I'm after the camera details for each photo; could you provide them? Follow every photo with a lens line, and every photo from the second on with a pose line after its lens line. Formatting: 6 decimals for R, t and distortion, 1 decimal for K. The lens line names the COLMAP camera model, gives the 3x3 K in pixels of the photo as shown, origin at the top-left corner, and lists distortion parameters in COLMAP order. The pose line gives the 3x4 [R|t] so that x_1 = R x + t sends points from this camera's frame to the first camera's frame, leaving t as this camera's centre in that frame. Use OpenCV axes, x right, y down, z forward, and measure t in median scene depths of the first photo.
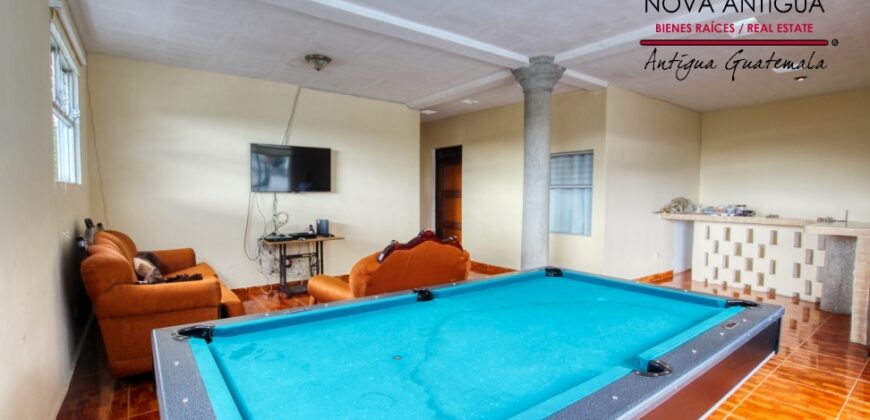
lens RADIAL K [[404.0, 0, 430.9], [0, 404.0, 214.1], [0, 0, 1]] dist [-0.027460, -0.000130]
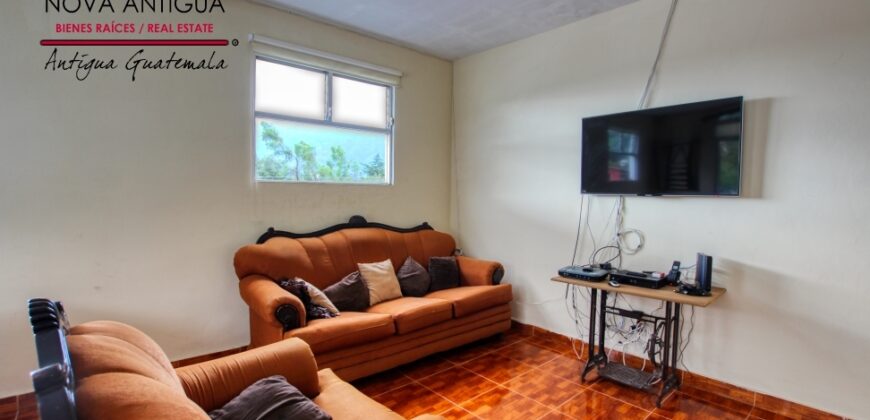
lens RADIAL K [[404.0, 0, 430.9], [0, 404.0, 214.1], [0, 0, 1]] dist [-0.027460, -0.000130]
pose [[0.078269, 0.047728, -0.995789, 0.168979], [-0.070212, 0.996637, 0.042250, -0.031977], [0.994457, 0.066609, 0.081357, 0.672215]]
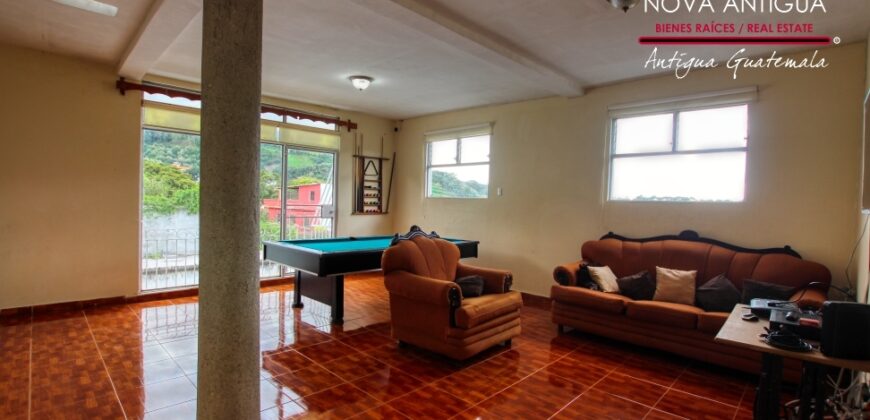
lens RADIAL K [[404.0, 0, 430.9], [0, 404.0, 214.1], [0, 0, 1]] dist [-0.027460, -0.000130]
pose [[-0.987709, -0.028458, -0.153688, 0.087205], [-0.042139, 0.995360, 0.086508, -0.066807], [0.150513, 0.091921, -0.984325, 1.270520]]
